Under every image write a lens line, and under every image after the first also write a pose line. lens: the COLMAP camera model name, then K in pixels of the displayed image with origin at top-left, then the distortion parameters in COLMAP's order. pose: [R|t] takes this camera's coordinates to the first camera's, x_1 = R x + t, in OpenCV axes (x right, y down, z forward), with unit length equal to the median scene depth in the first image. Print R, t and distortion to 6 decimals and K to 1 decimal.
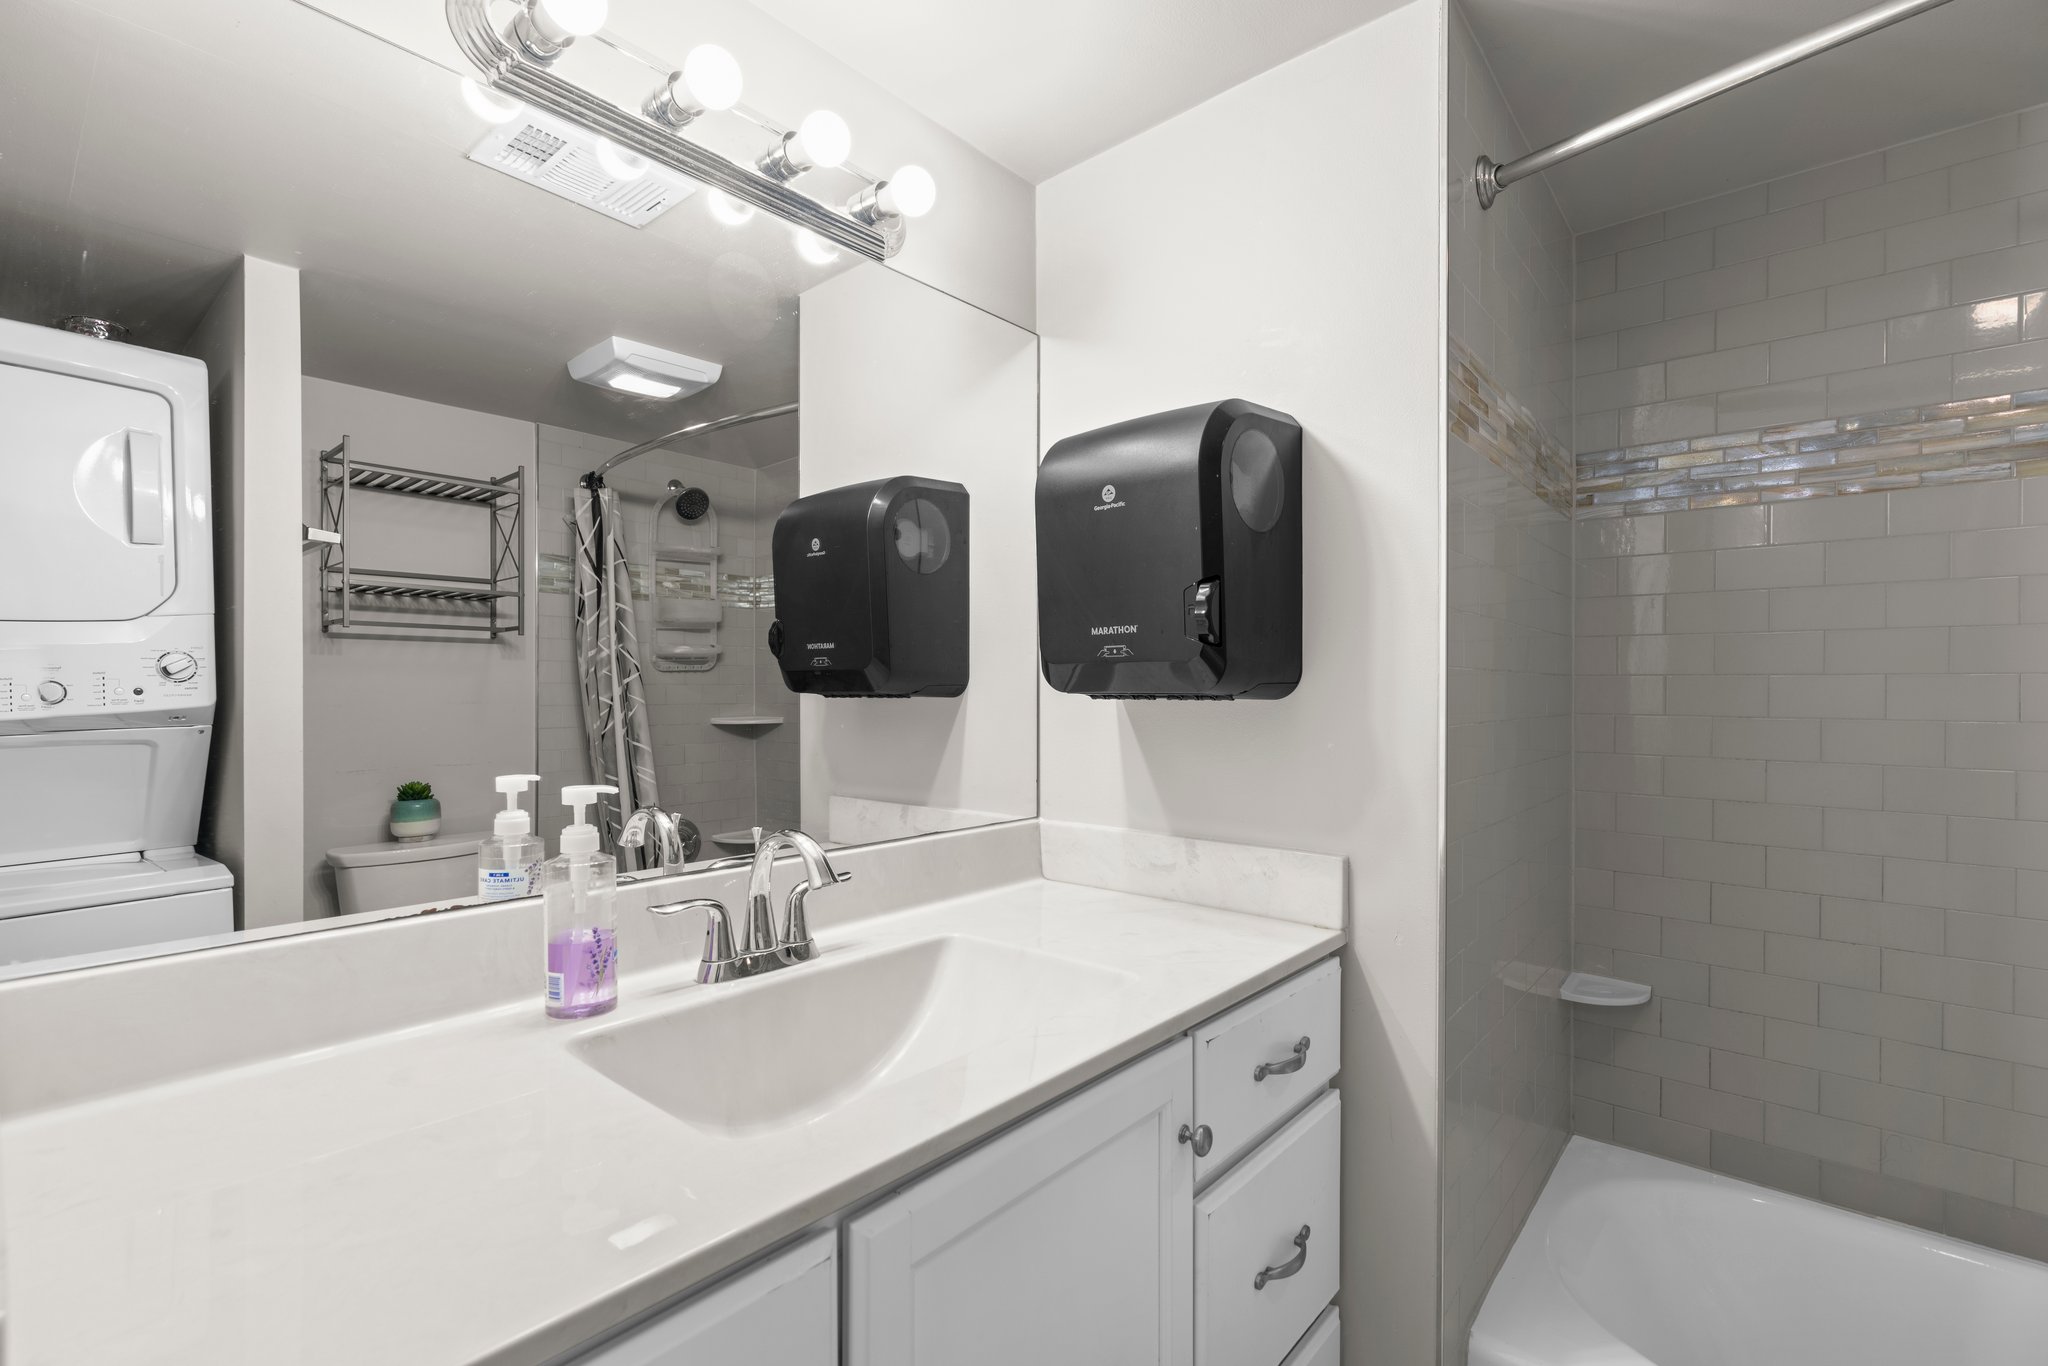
lens RADIAL K [[918.2, 0, 1024.0], [0, 918.2, 683.0], [0, 0, 1]] dist [0.028801, 0.000267]
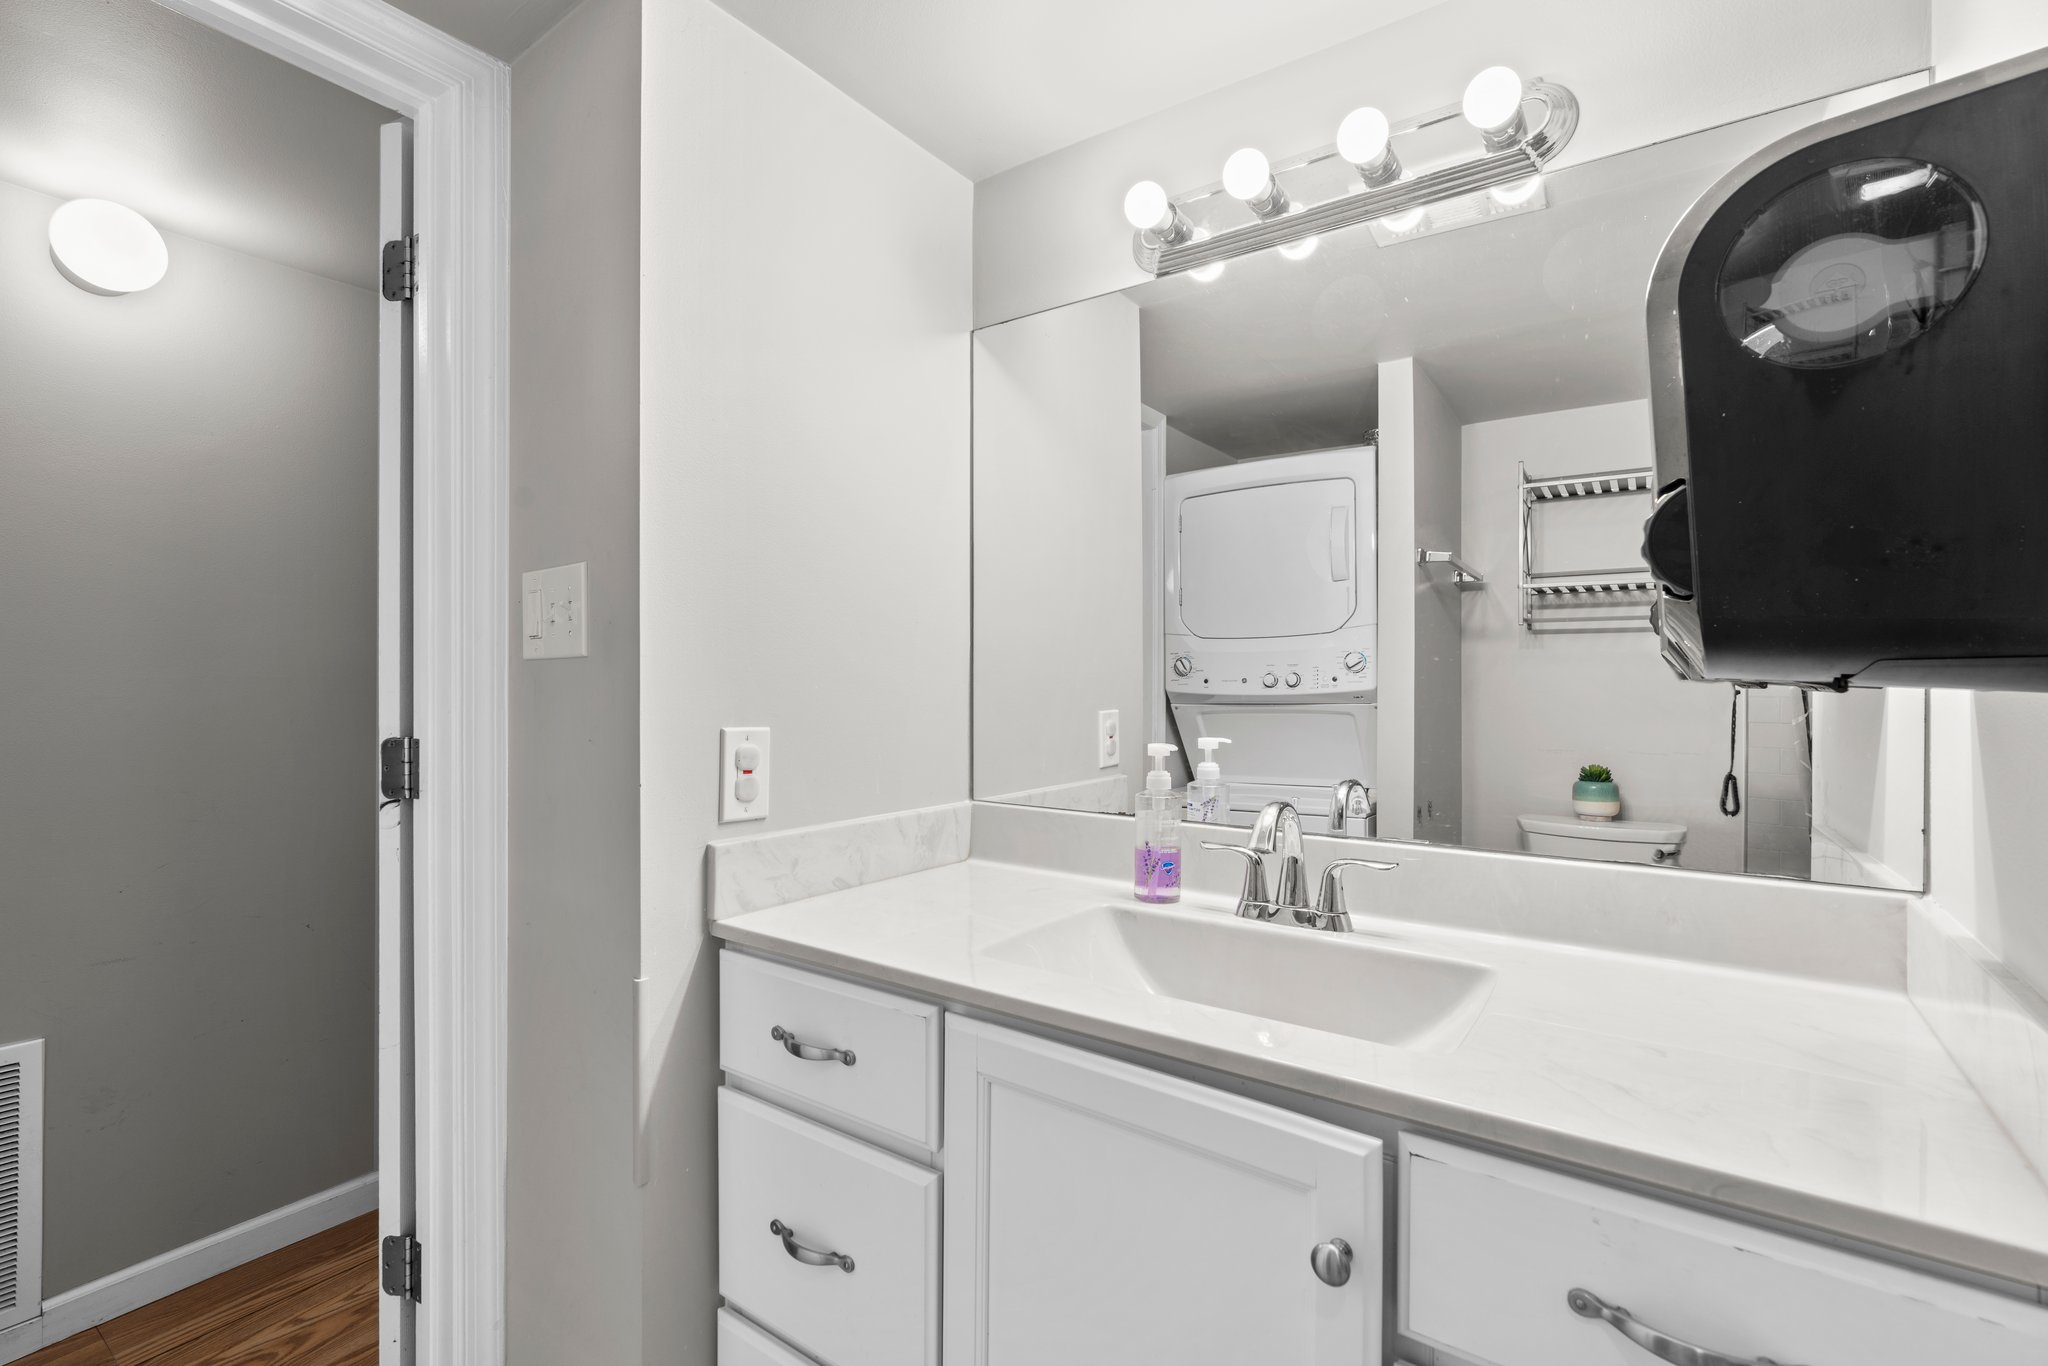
lens RADIAL K [[916.9, 0, 1019.8], [0, 916.9, 682.6], [0, 0, 1]] dist [-0.012008, 0.006775]
pose [[0.120136, 0.001091, -0.992757, 0.447931], [0.006512, 0.999977, 0.001887, 0.008087], [0.992736, -0.006692, 0.120126, 0.315340]]
